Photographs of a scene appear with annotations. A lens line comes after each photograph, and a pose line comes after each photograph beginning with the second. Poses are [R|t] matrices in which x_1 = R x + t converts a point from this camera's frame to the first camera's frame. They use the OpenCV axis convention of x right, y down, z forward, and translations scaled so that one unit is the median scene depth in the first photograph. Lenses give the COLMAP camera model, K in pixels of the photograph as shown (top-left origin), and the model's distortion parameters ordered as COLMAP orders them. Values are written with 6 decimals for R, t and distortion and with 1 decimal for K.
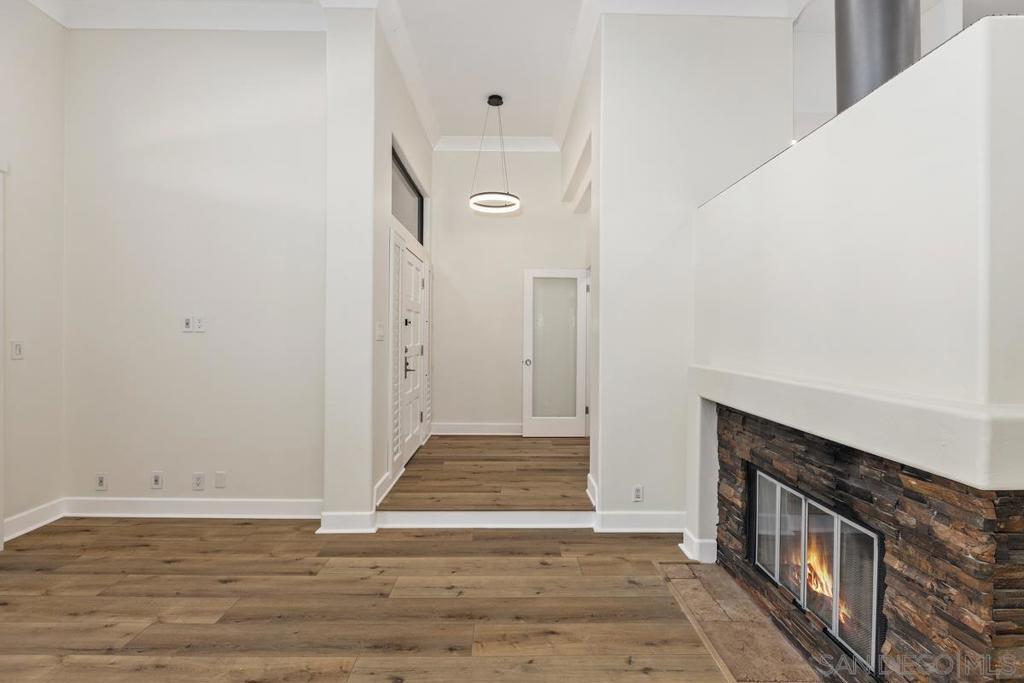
lens RADIAL K [[475.3, 0, 513.9], [0, 475.3, 334.0], [0, 0, 1]] dist [-0.004868, -0.001163]
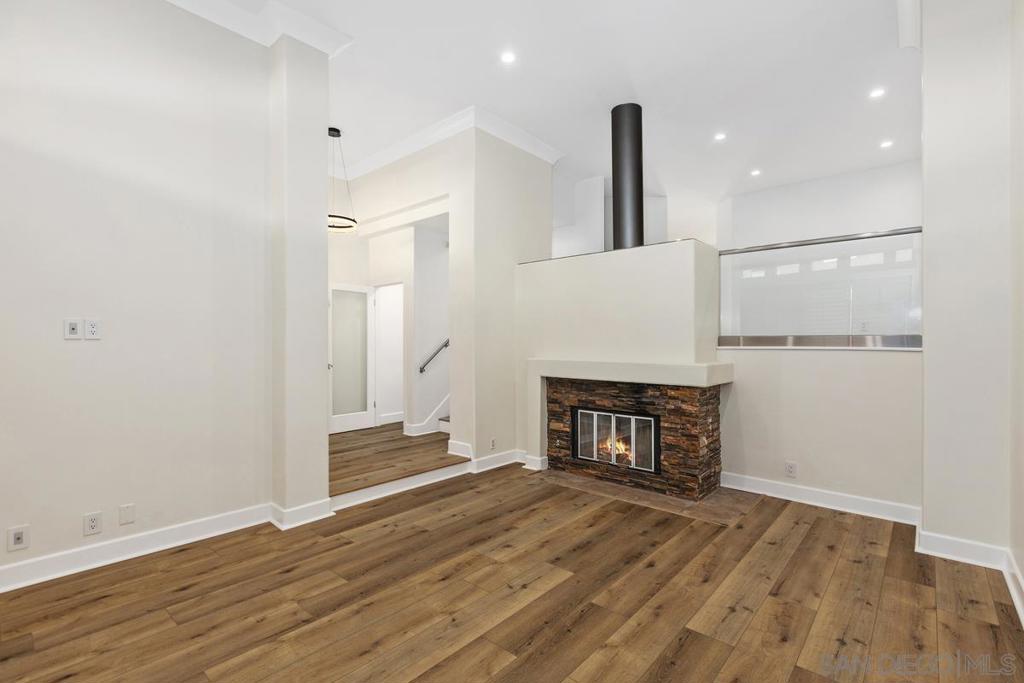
lens RADIAL K [[466.9, 0, 512.0], [0, 466.9, 341.5], [0, 0, 1]] dist [-0.000059, -0.000064]
pose [[0.674053, -0.004082, 0.738671, -1.042160], [0.002836, 0.999992, 0.002937, -0.001029], [-0.738677, 0.000115, 0.674059, -0.091505]]
